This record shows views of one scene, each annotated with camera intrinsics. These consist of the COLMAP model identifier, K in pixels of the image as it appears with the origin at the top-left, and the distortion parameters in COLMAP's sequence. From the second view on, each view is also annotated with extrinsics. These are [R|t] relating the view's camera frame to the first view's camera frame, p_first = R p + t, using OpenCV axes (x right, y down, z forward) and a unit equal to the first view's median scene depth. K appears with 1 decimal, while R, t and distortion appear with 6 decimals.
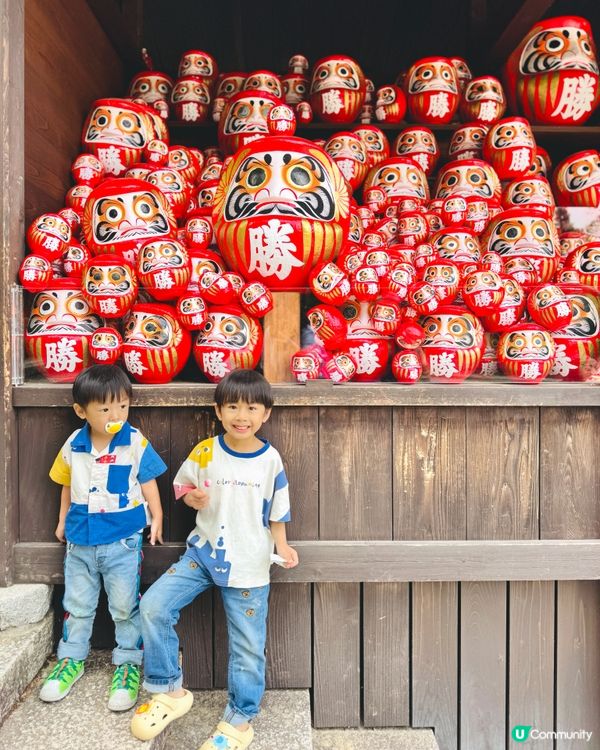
lens RADIAL K [[566.1, 0, 300.0], [0, 566.1, 375.0], [0, 0, 1]] dist [0.053346, -0.102889]
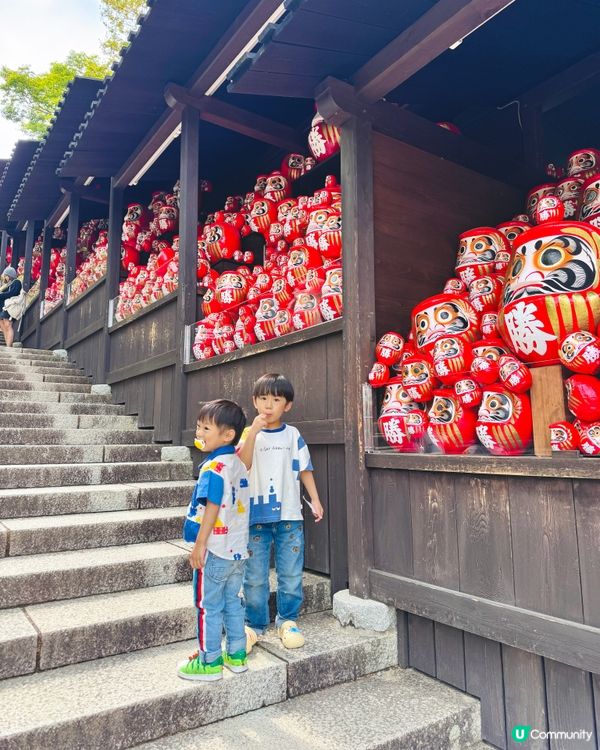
lens RADIAL K [[566.1, 0, 300.0], [0, 566.1, 375.0], [0, 0, 1]] dist [0.053346, -0.102889]
pose [[0.511587, -0.106219, -0.852641, 0.650016], [-0.044861, 0.987674, -0.149958, 0.047267], [0.858060, 0.114967, 0.500516, 0.100179]]
